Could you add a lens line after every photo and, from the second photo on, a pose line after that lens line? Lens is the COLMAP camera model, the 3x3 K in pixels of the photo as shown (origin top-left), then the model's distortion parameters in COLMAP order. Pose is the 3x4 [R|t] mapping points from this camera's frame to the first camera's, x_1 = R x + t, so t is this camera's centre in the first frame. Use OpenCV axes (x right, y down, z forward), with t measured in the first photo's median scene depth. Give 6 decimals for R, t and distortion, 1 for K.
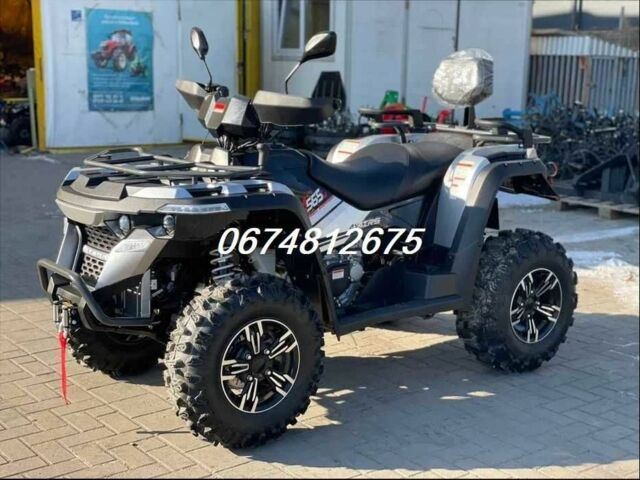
lens RADIAL K [[923.6, 0, 320.0], [0, 923.6, 240.0], [0, 0, 1]] dist [0.102679, -0.041988]
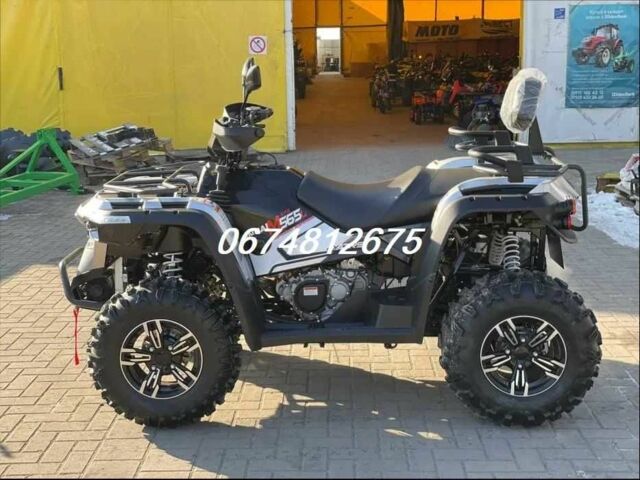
lens RADIAL K [[923.6, 0, 320.0], [0, 923.6, 240.0], [0, 0, 1]] dist [0.102679, -0.041988]
pose [[0.784102, 0.099600, -0.612587, 0.622965], [-0.090738, 0.994830, 0.045605, -0.065221], [0.613962, 0.019826, 0.789086, 0.164744]]
